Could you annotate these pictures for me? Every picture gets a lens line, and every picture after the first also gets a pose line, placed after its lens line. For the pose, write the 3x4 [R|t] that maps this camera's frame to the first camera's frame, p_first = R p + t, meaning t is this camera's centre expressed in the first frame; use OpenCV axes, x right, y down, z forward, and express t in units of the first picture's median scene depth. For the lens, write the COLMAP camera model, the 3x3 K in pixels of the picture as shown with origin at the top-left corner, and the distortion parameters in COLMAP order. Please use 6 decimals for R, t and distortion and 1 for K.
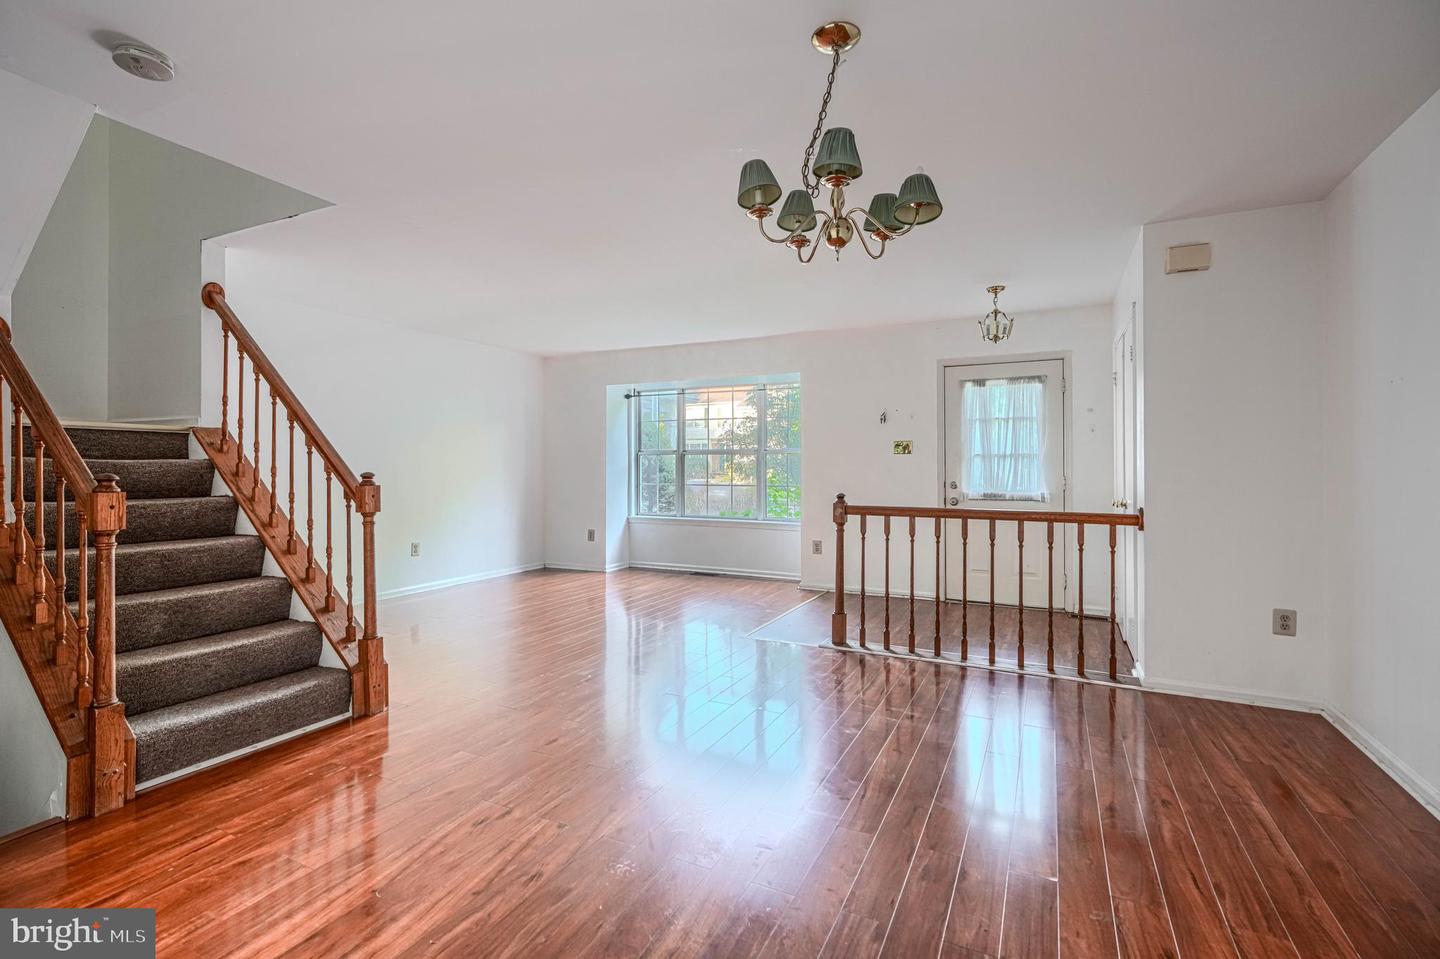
lens RADIAL K [[662.4, 0, 702.2], [0, 662.4, 458.0], [0, 0, 1]] dist [0.003823, -0.000726]
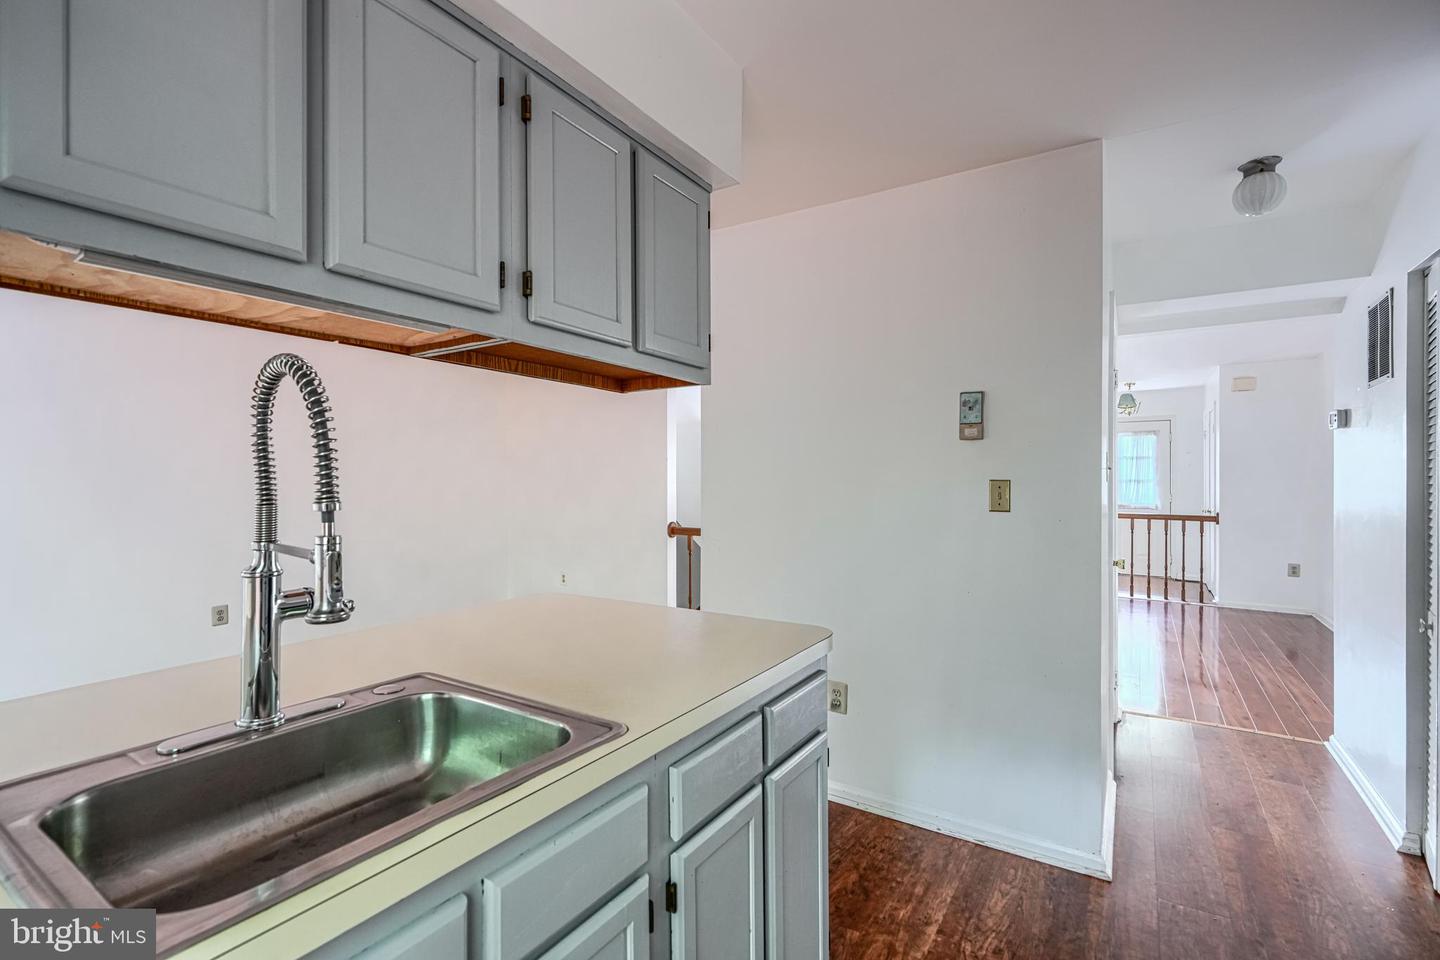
lens RADIAL K [[662.4, 0, 708.8], [0, 662.4, 480.1], [0, 0, 1]] dist [0.003823, -0.000726]
pose [[0.996115, -0.002382, -0.088025, -0.577259], [0.003784, 0.999868, 0.015772, -0.048454], [0.087975, -0.016044, 0.995993, -0.944757]]
